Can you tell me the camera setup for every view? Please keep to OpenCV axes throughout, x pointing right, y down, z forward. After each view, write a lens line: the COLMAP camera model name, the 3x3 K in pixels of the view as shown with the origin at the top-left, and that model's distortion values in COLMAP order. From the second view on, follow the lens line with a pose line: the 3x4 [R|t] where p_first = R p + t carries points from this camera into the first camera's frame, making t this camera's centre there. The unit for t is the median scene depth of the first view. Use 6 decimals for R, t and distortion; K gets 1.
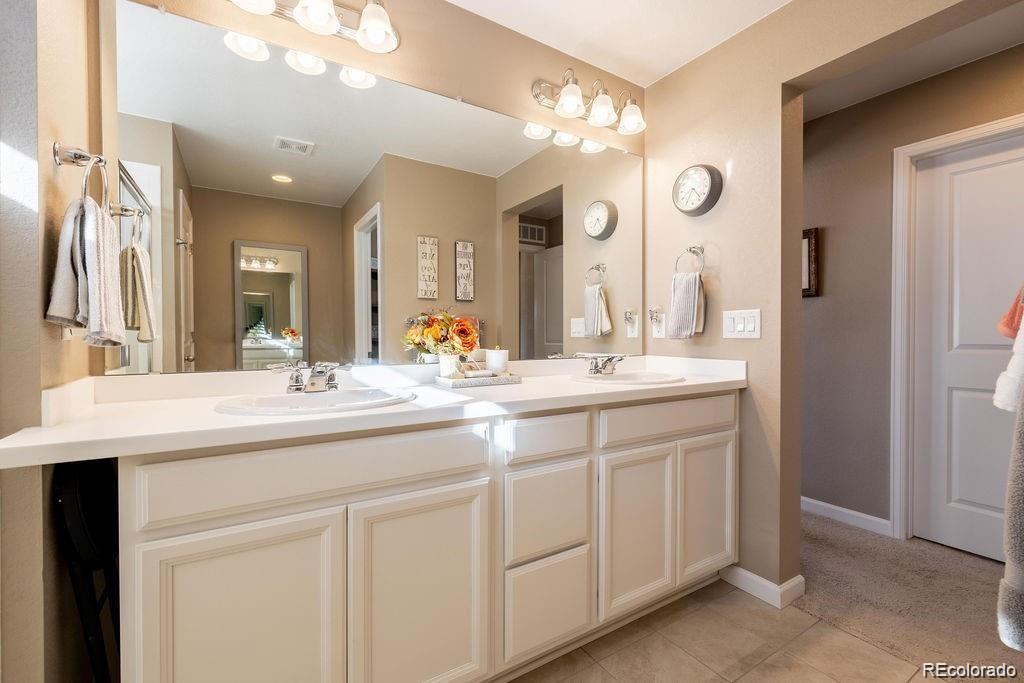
lens RADIAL K [[432.9, 0, 515.9], [0, 432.9, 342.5], [0, 0, 1]] dist [0.001790, 0.000125]
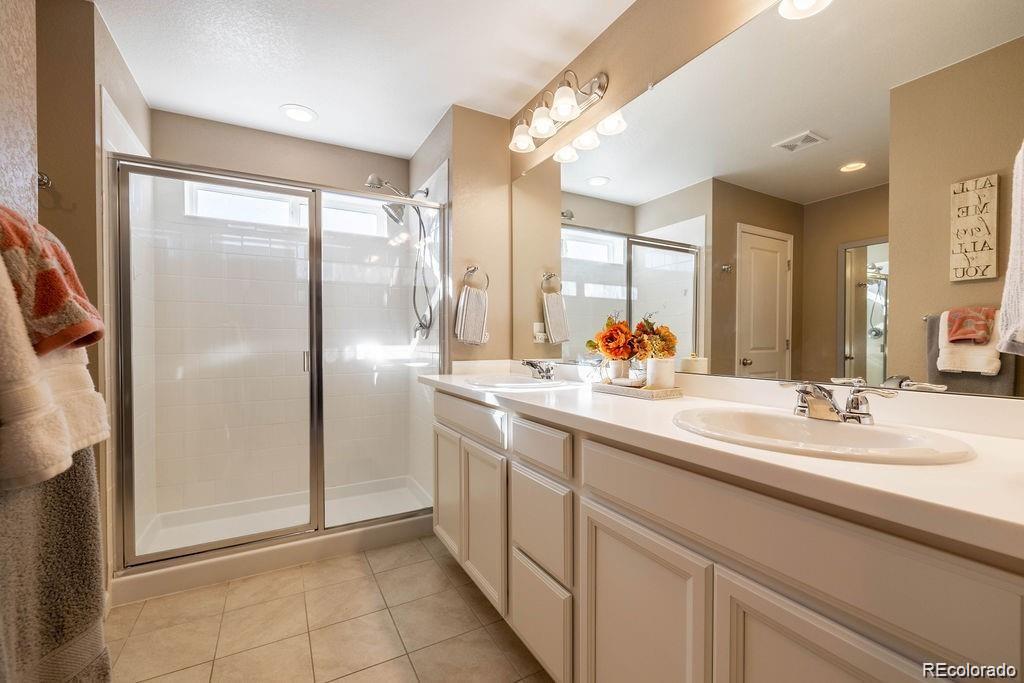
lens RADIAL K [[432.9, 0, 515.9], [0, 432.9, 342.5], [0, 0, 1]] dist [0.001790, 0.000125]
pose [[-0.051754, 0.002209, -0.998657, 0.438005], [-0.012698, 0.999915, 0.002870, -0.008950], [0.998579, 0.012830, -0.051722, 0.402431]]
